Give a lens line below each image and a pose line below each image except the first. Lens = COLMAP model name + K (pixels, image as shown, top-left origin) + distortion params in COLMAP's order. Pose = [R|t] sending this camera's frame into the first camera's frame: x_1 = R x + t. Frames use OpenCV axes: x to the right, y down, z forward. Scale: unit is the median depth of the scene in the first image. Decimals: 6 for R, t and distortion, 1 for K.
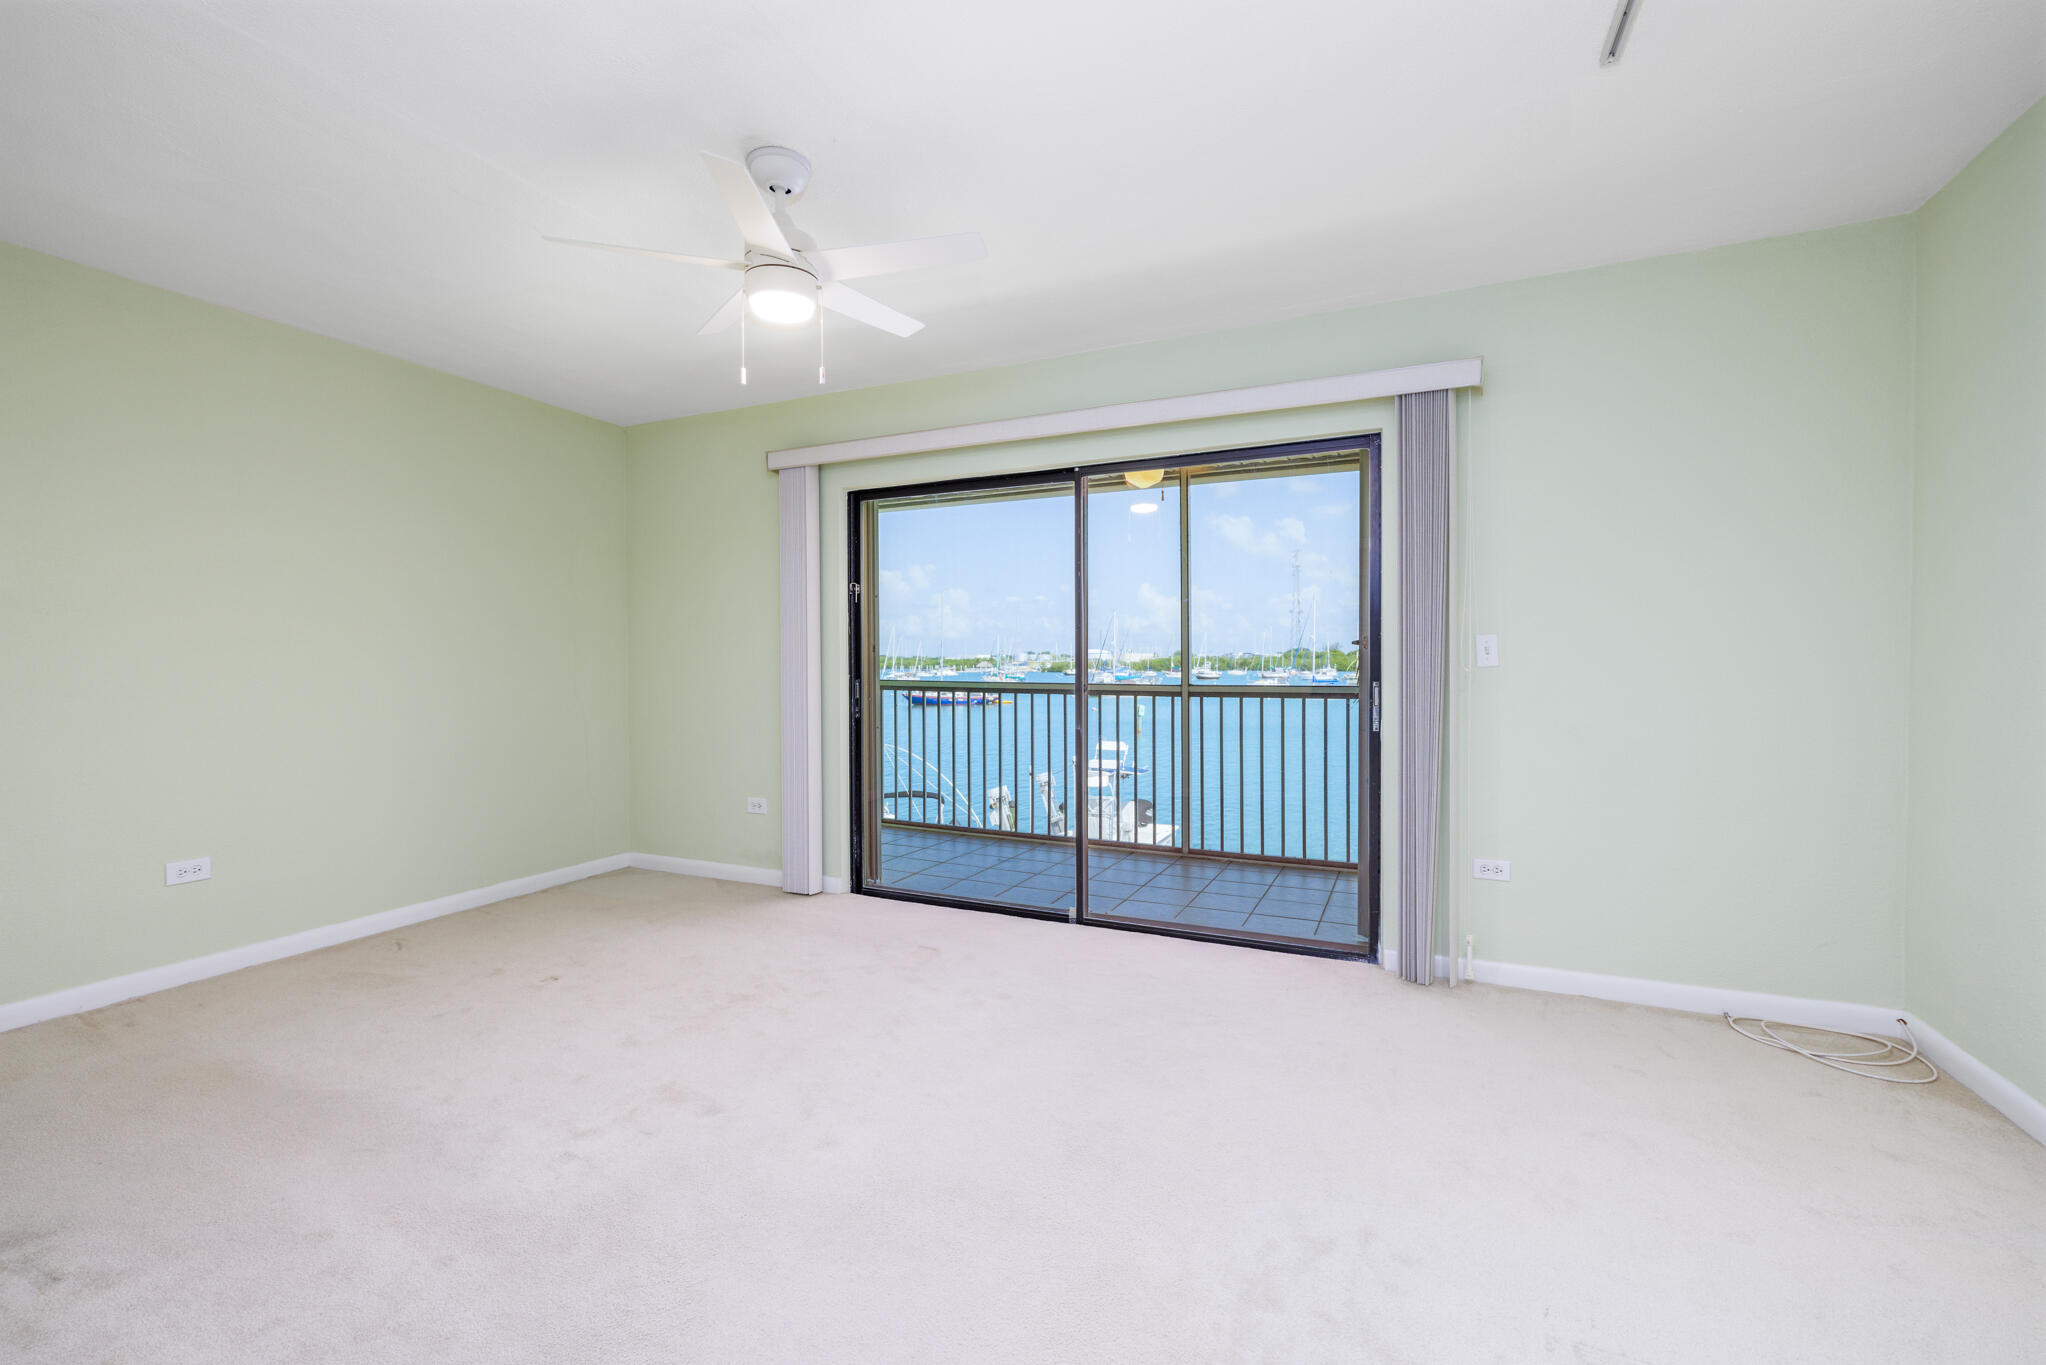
lens RADIAL K [[890.1, 0, 1023.0], [0, 890.1, 682.5], [0, 0, 1]] dist [-0.037650, 0.000047]
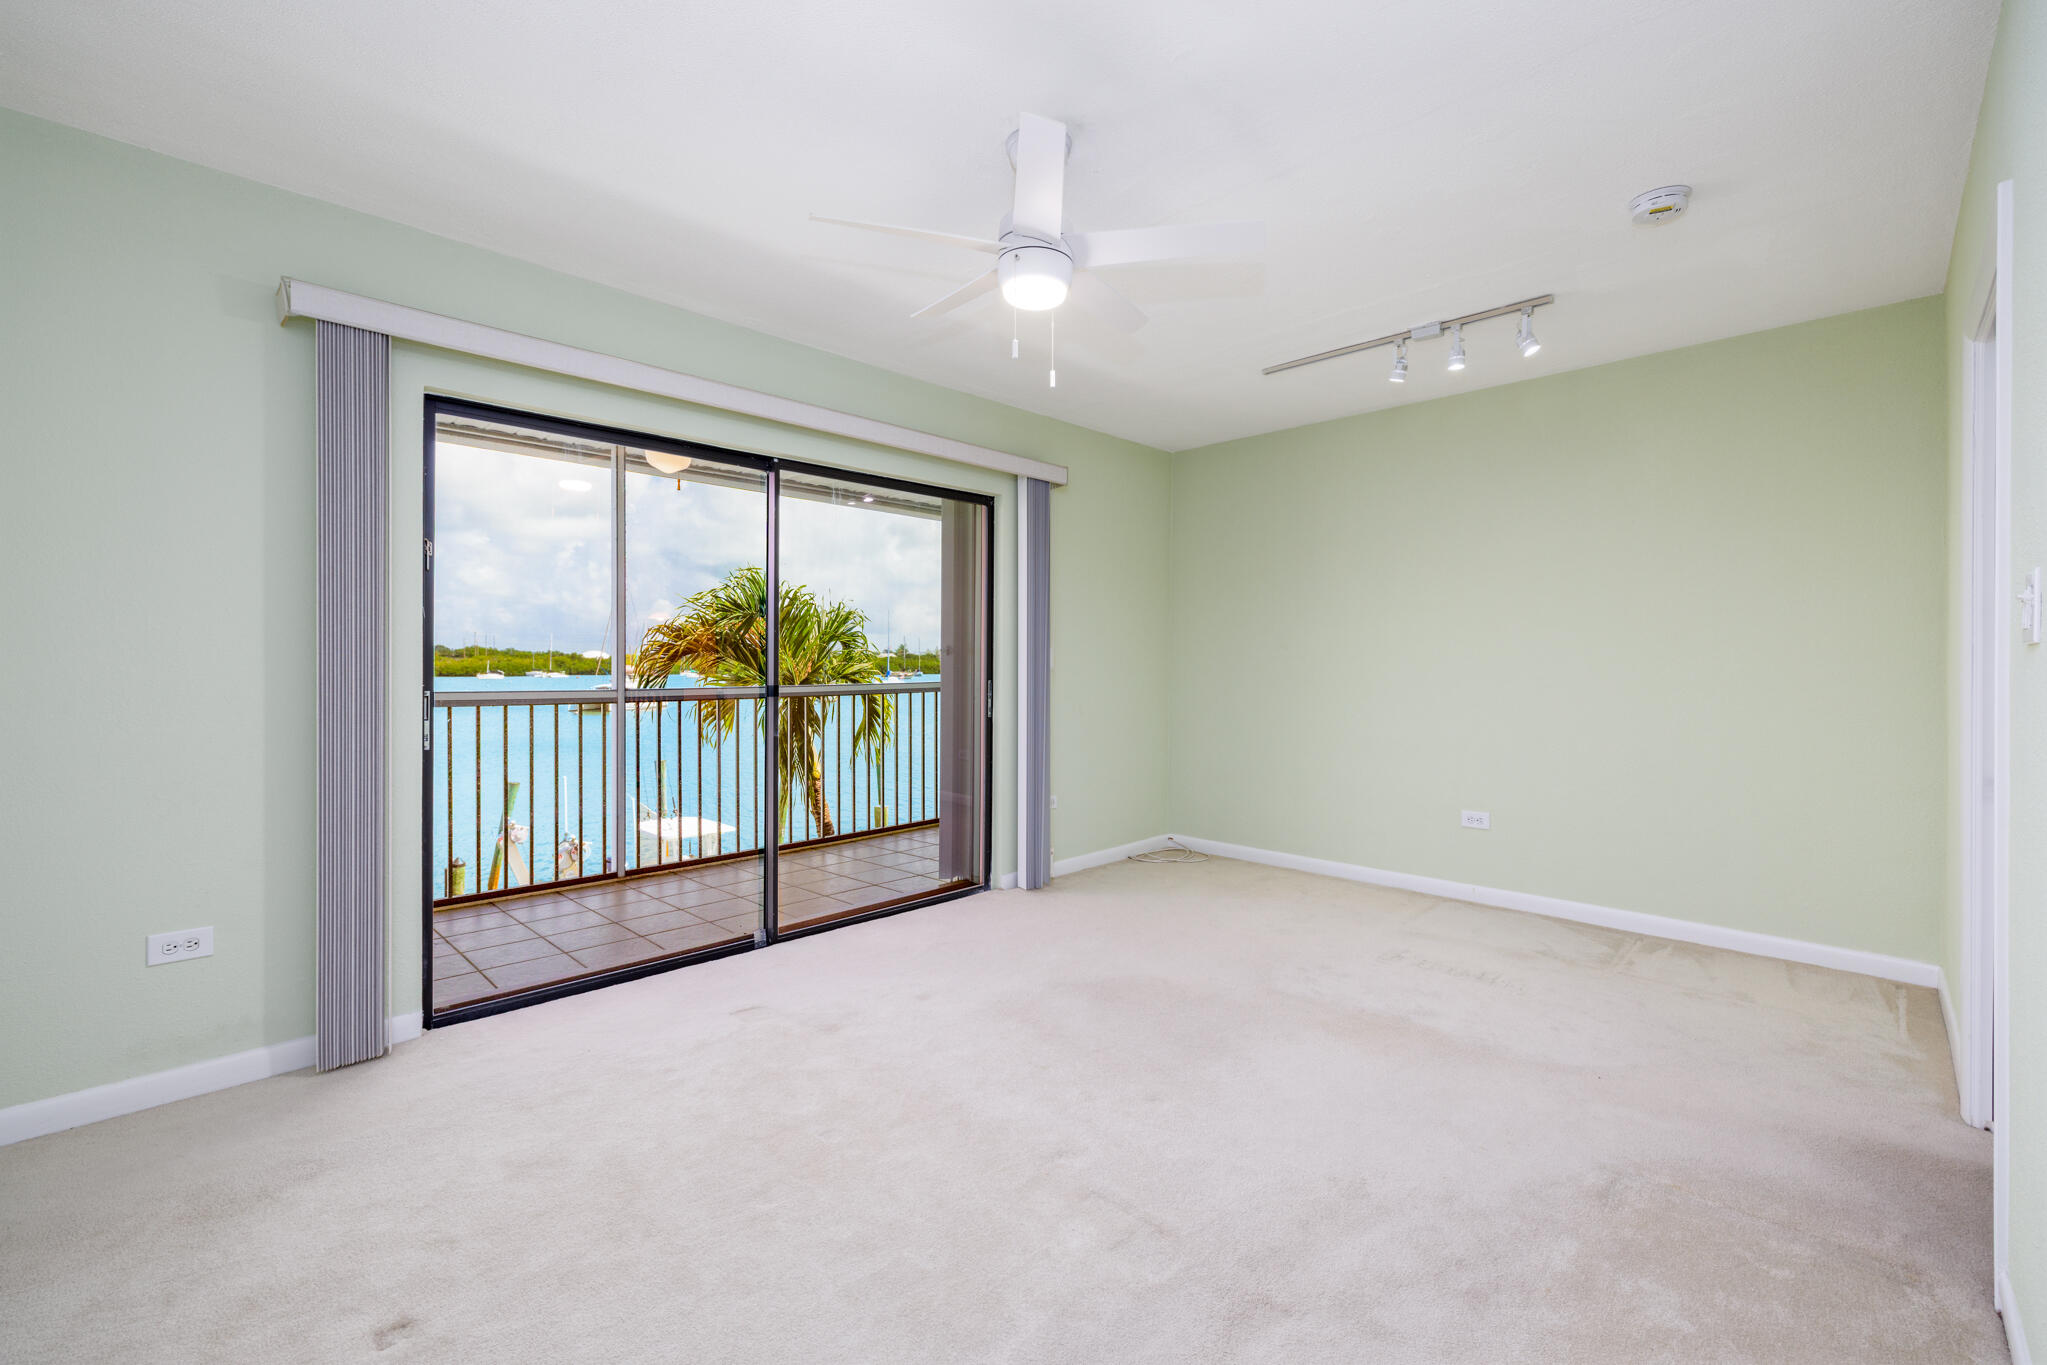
lens RADIAL K [[856.4, 0, 1020.5], [0, 856.4, 625.5], [0, 0, 1]] dist [-0.000066, -0.000156]
pose [[0.340676, 0.040193, 0.939321, -0.699171], [0.031388, 0.998043, -0.054089, -0.003865], [-0.939657, 0.047910, 0.338748, 0.428079]]
